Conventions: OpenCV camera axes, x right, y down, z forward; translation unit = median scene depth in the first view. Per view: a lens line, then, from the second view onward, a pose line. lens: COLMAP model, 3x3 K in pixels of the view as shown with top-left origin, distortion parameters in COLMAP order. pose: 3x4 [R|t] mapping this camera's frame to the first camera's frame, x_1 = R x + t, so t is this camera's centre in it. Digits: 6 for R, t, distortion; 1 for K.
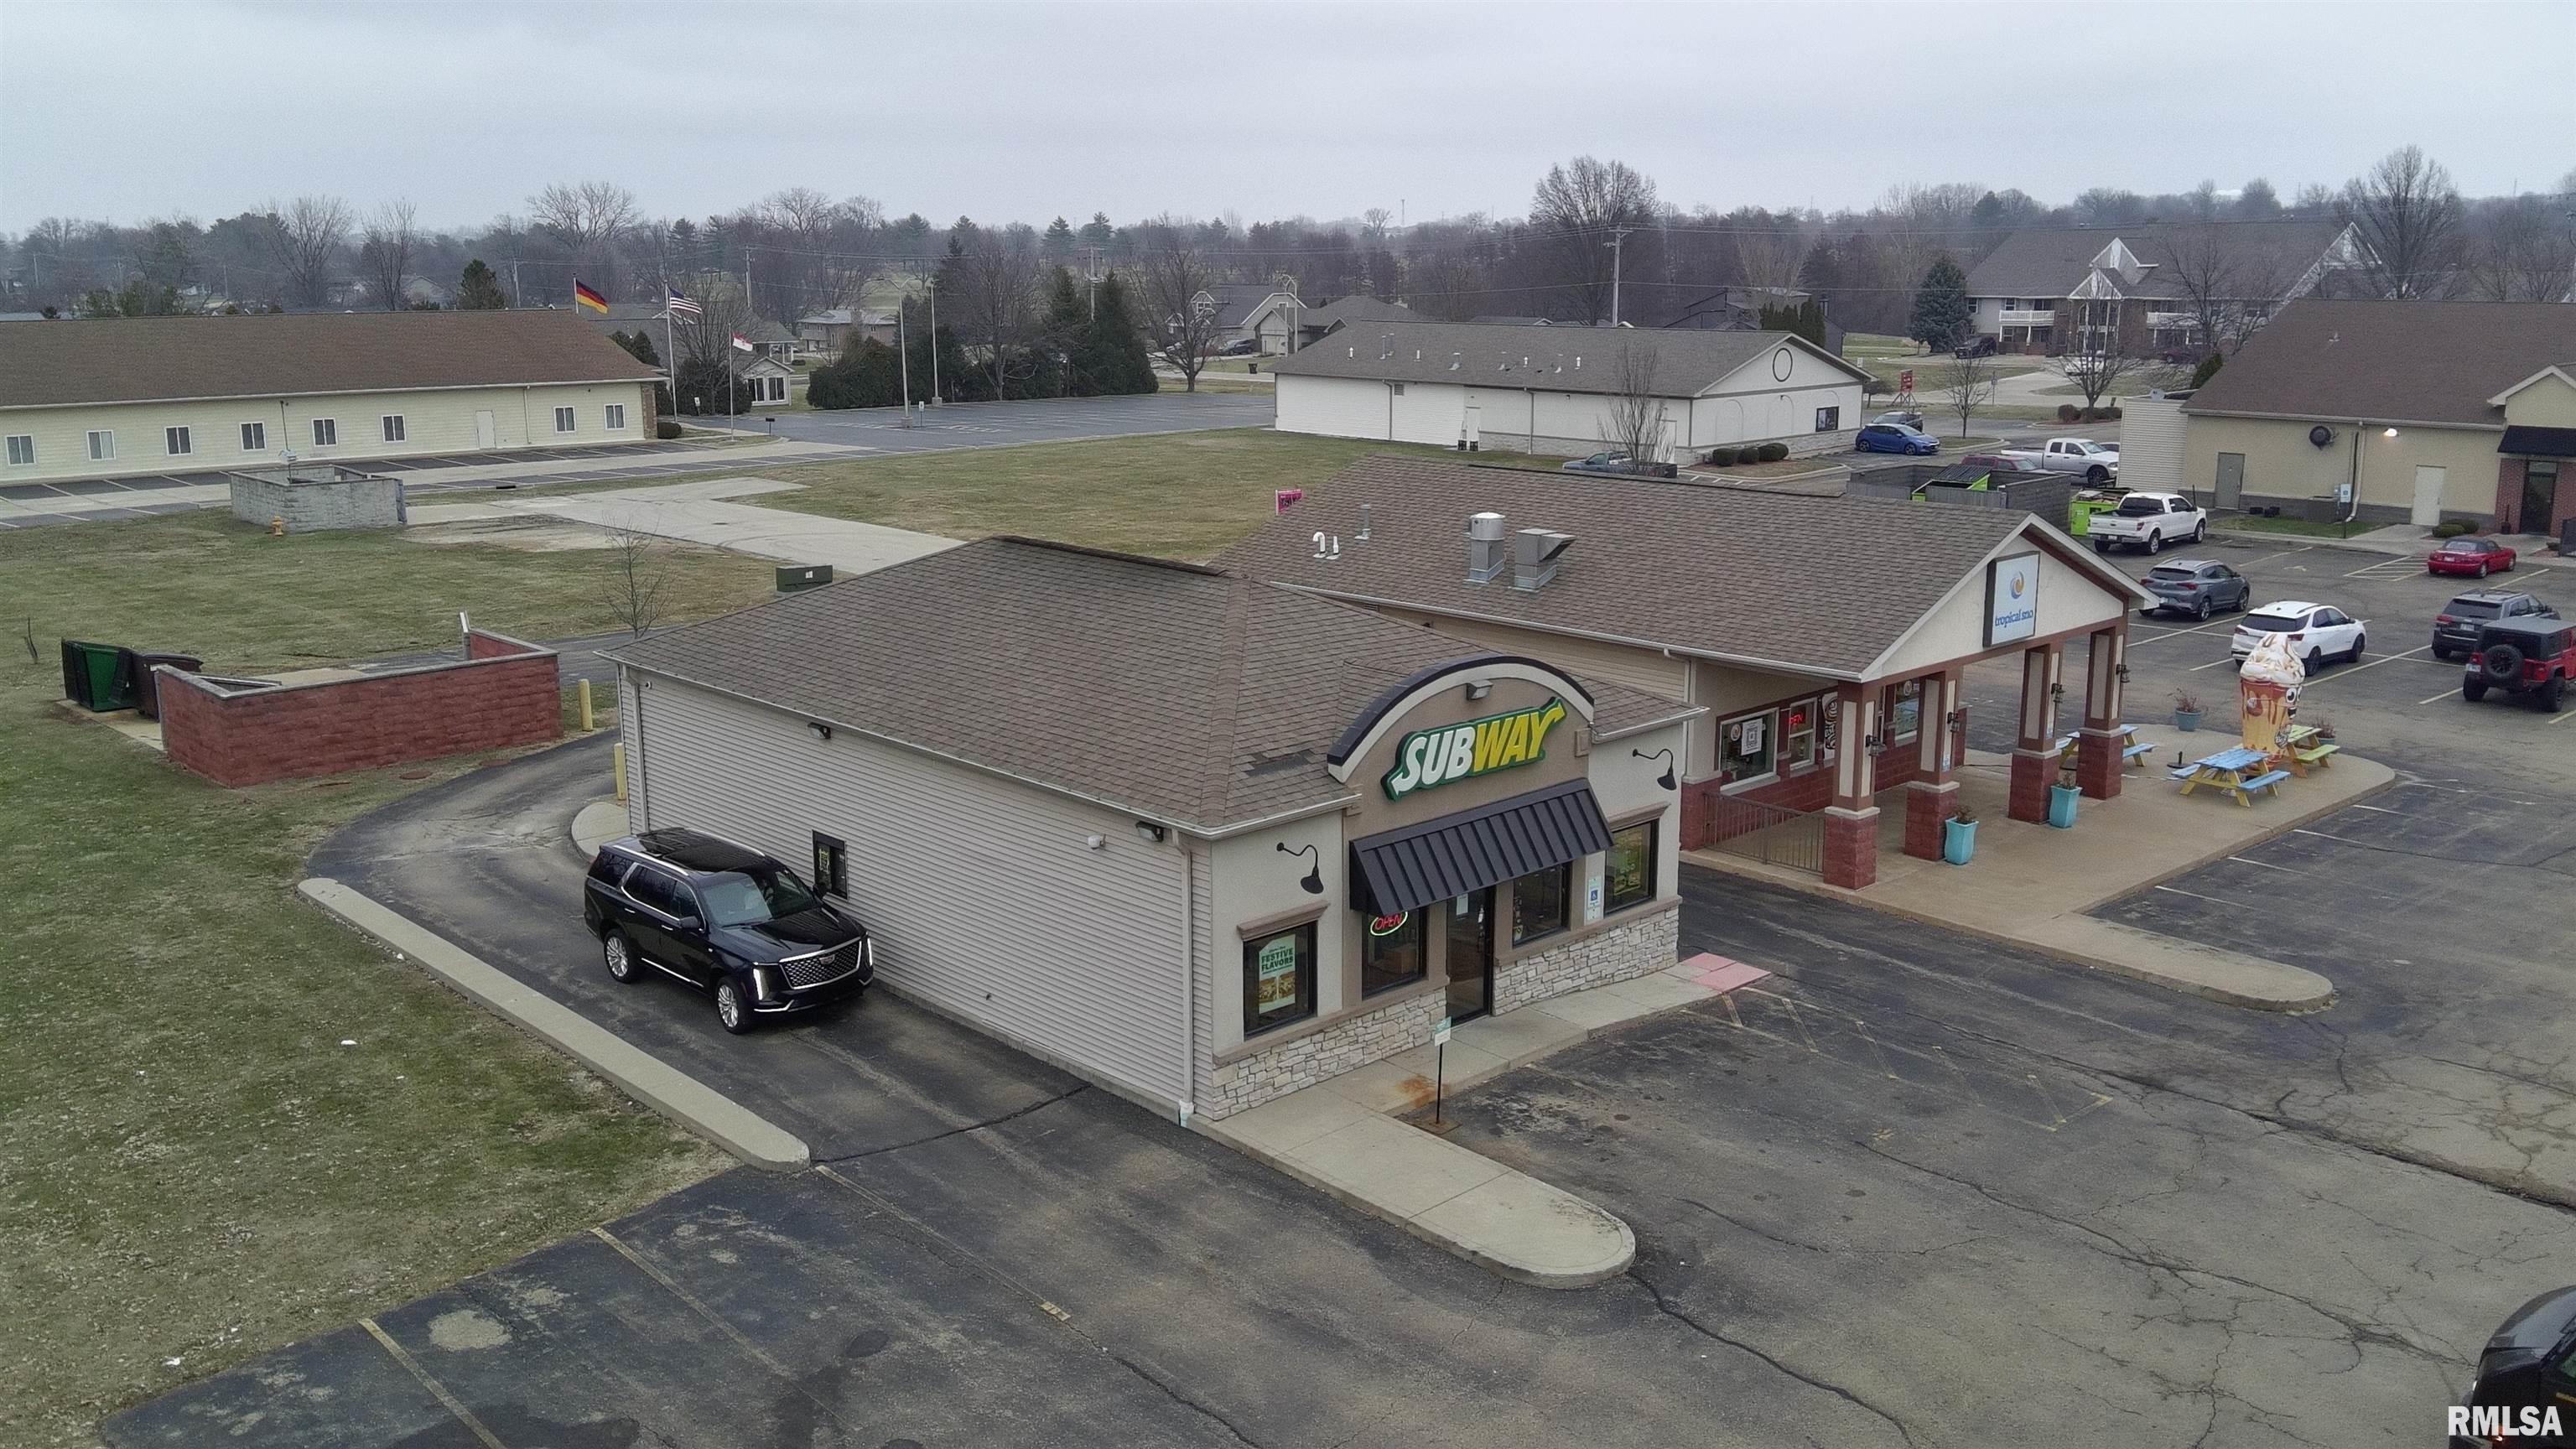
lens RADIAL K [[2118.2, 0, 1296.6], [0, 2118.2, 704.0], [0, 0, 1]] dist [0.143372, -0.230628]
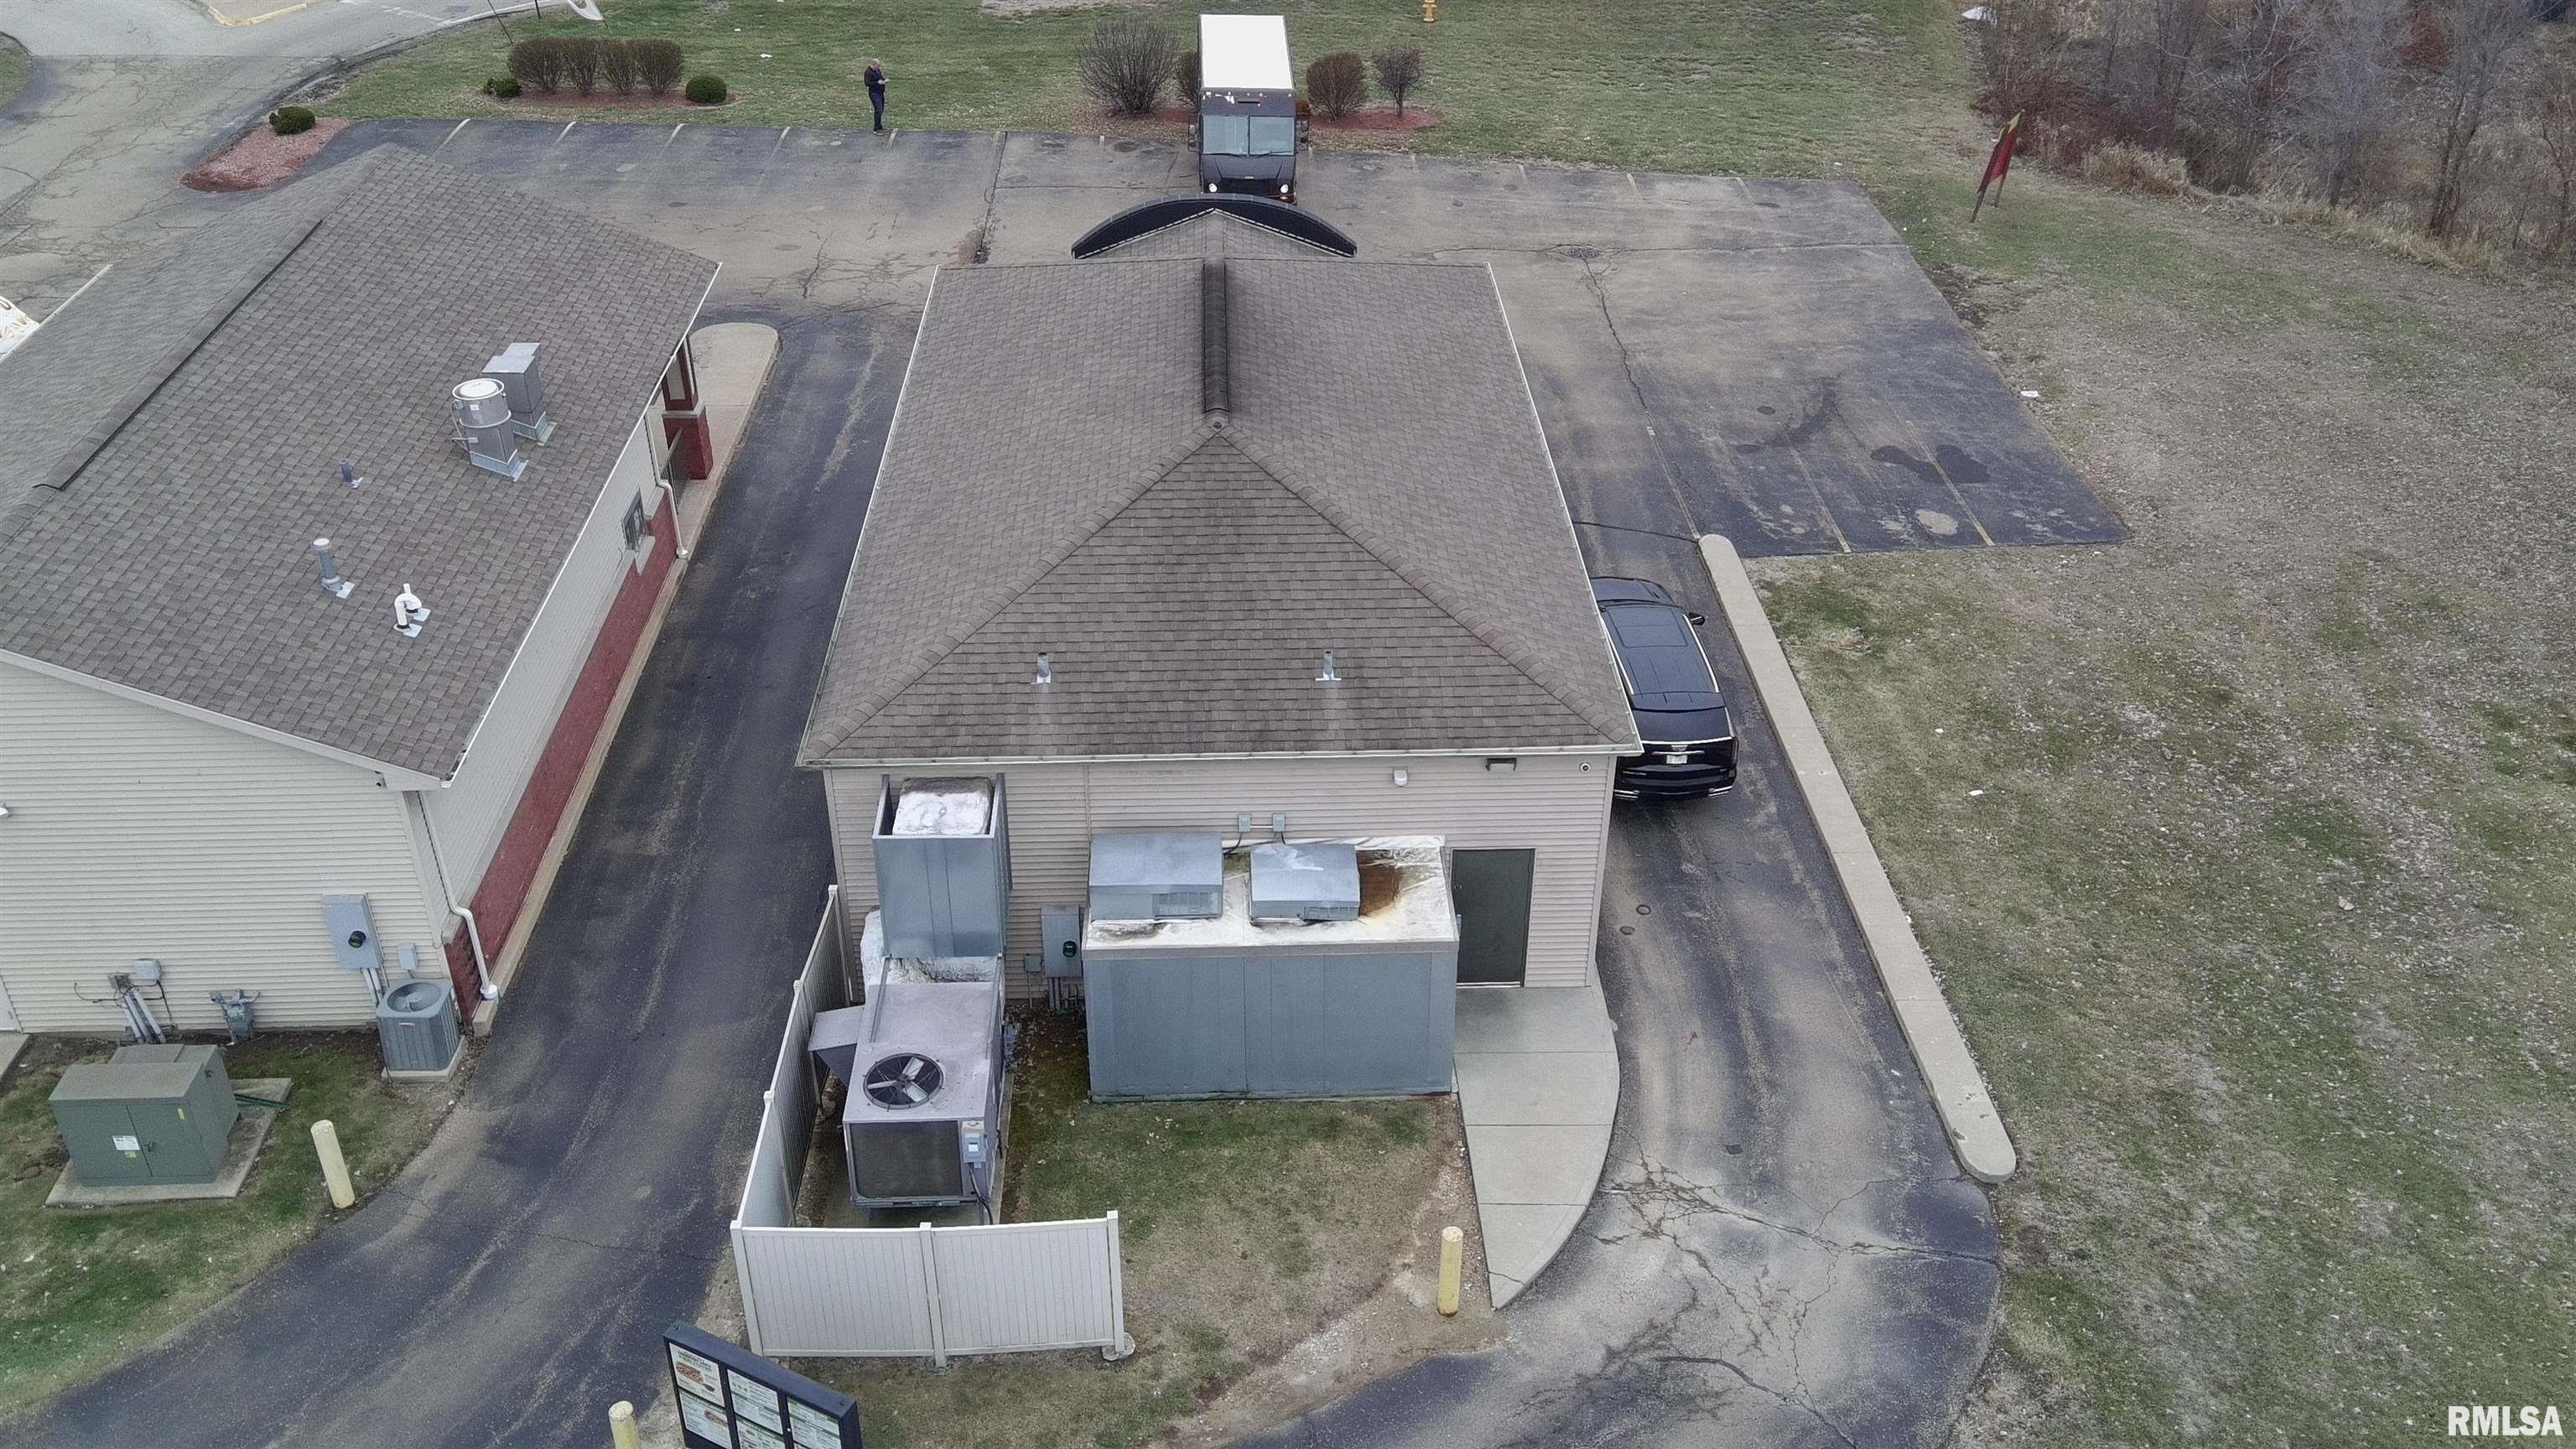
lens RADIAL K [[2118.2, 0, 1296.6], [0, 2118.2, 704.0], [0, 0, 1]] dist [0.143372, -0.230628]
pose [[-0.753133, -0.351552, 0.556059, -0.827124], [0.136453, 0.743385, 0.654797, -0.666145], [-0.643561, 0.569025, -0.511898, 1.888666]]
